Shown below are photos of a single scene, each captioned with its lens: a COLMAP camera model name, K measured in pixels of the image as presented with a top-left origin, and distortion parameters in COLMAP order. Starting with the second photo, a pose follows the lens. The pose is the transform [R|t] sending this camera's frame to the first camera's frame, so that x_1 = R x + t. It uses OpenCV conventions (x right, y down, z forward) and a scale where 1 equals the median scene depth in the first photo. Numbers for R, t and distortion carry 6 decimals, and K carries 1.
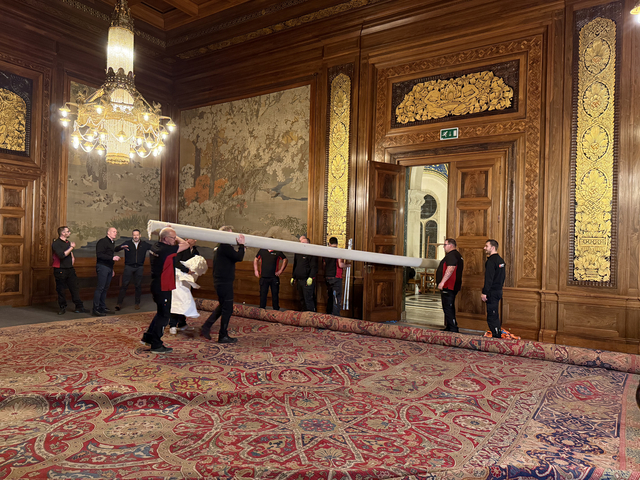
lens RADIAL K [[437.1, 0, 318.2], [0, 437.1, 244.6], [0, 0, 1]] dist [0.089152, -0.108484]
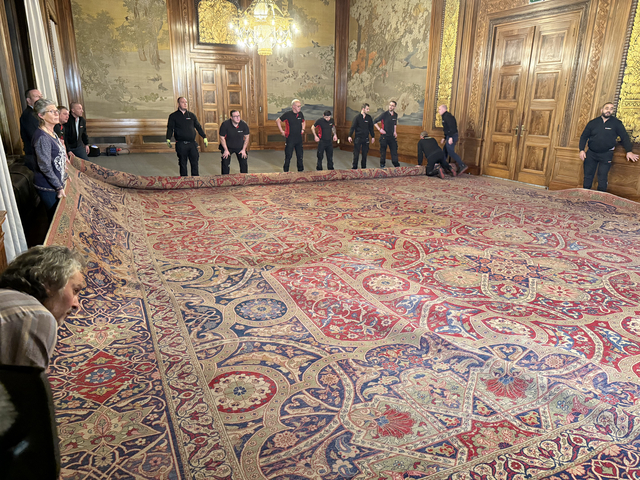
lens RADIAL K [[460.6, 0, 320.0], [0, 460.6, 240.0], [0, 0, 1]] dist [0.002416, -0.002488]
pose [[0.842989, 0.139762, -0.519457, 0.404714], [0.005118, 0.963531, 0.267548, 0.006387], [0.537906, -0.228198, 0.811531, -0.216627]]
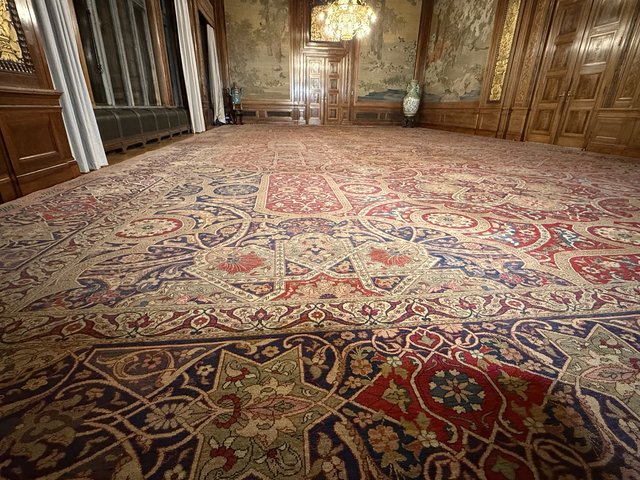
lens RADIAL K [[314.2, 0, 316.7], [0, 314.2, 246.0], [0, 0, 1]] dist [-0.025166, -0.000115]
pose [[0.641163, 0.293422, -0.709093, 0.452934], [0.001015, 0.923690, 0.383140, 0.086897], [0.767404, -0.246375, 0.591938, -0.096215]]
